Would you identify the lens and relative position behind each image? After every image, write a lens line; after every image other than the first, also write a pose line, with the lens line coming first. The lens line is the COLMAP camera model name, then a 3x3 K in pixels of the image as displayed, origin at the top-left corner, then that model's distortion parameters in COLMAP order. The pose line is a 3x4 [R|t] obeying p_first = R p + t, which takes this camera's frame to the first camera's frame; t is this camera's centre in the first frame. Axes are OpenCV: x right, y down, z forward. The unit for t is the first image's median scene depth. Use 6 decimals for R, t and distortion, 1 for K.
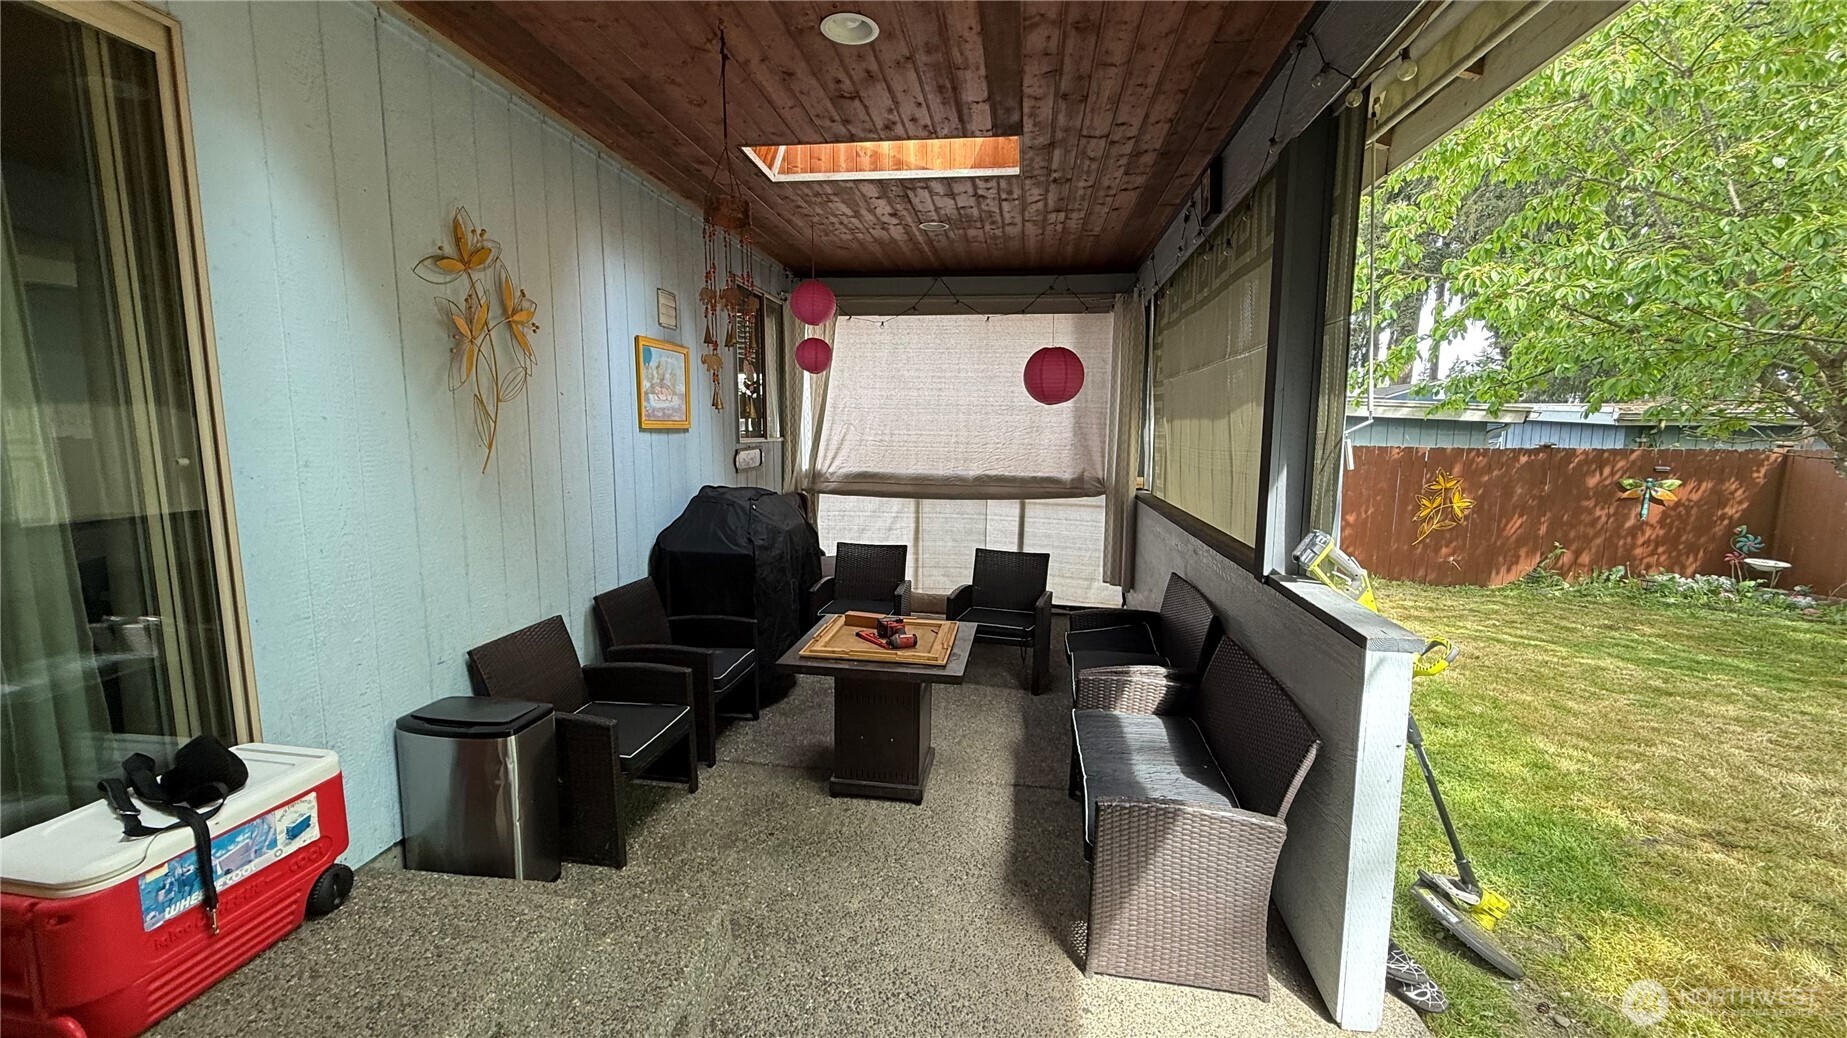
lens RADIAL K [[729.2, 0, 922.4], [0, 729.2, 520.4], [0, 0, 1]] dist [-0.000825, -0.000196]
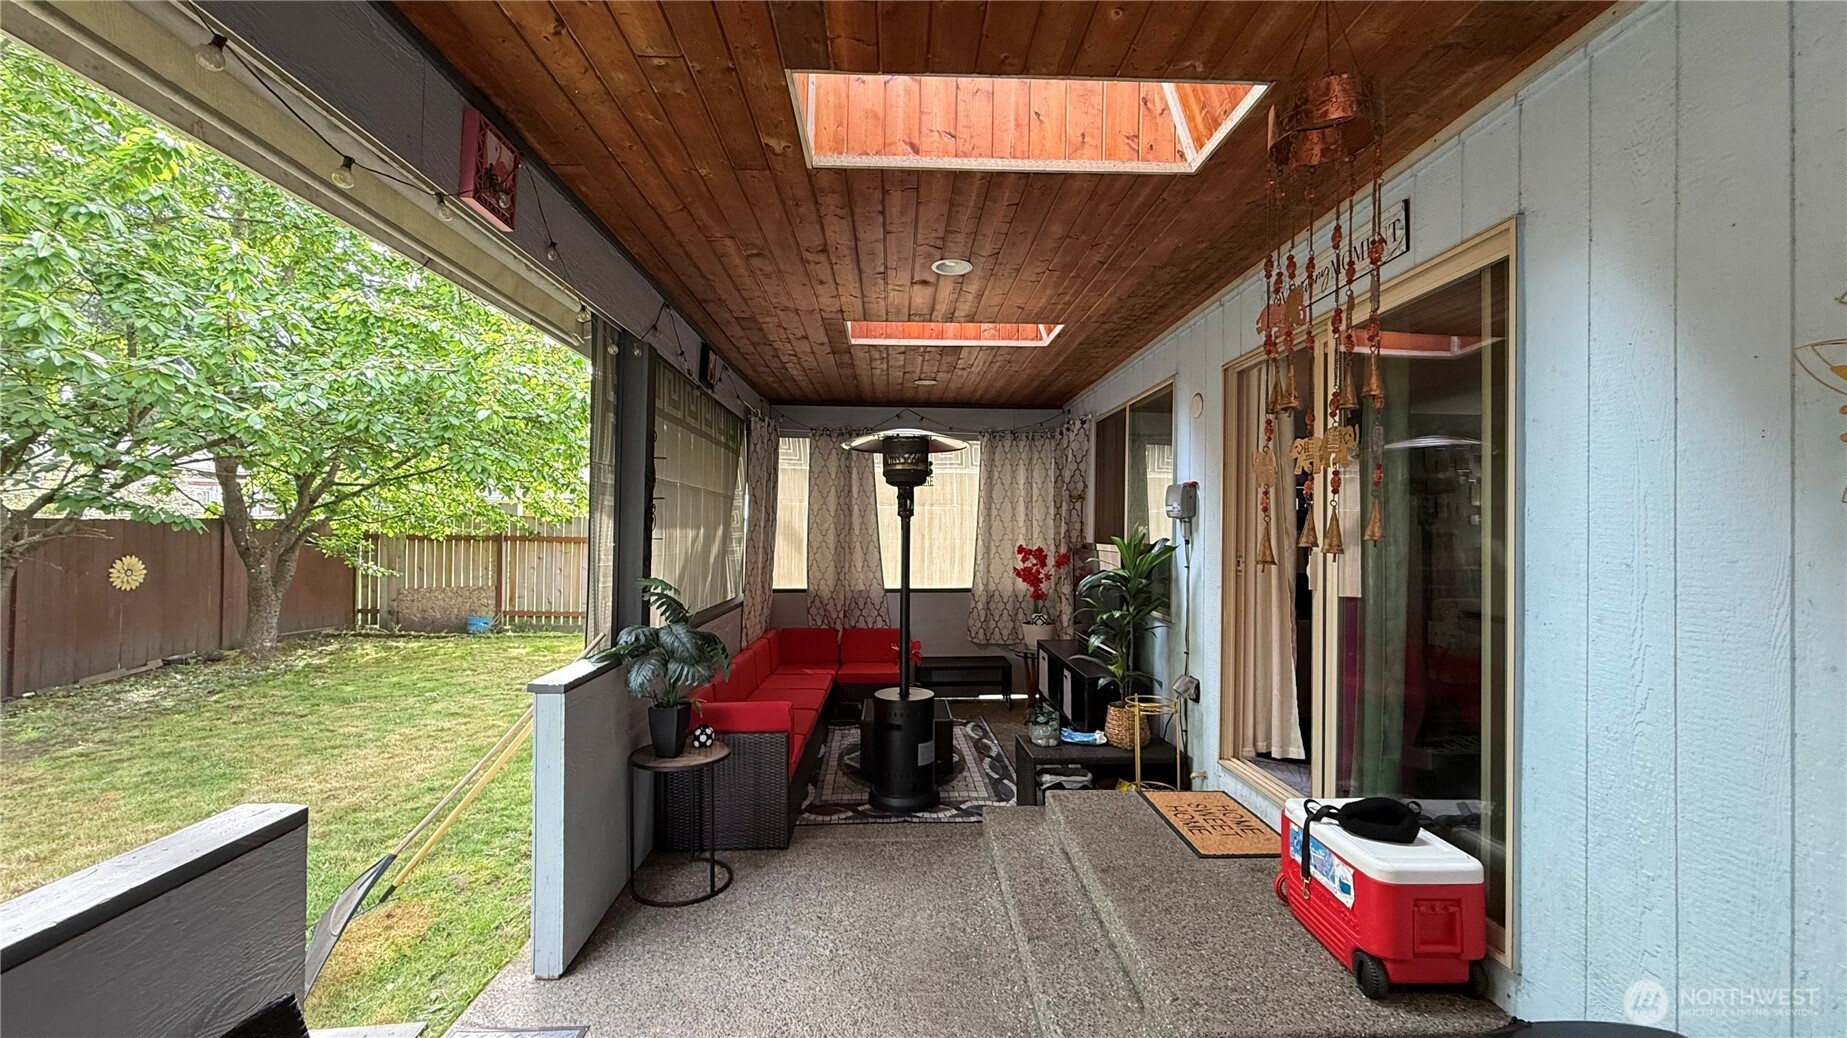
lens RADIAL K [[729.2, 0, 921.8], [0, 729.2, 522.6], [0, 0, 1]] dist [-0.000825, -0.000196]
pose [[-0.981969, -0.021547, -0.187811, 0.092295], [-0.043914, 0.992306, 0.115761, -0.301243], [0.183872, 0.121921, -0.975360, 2.001043]]
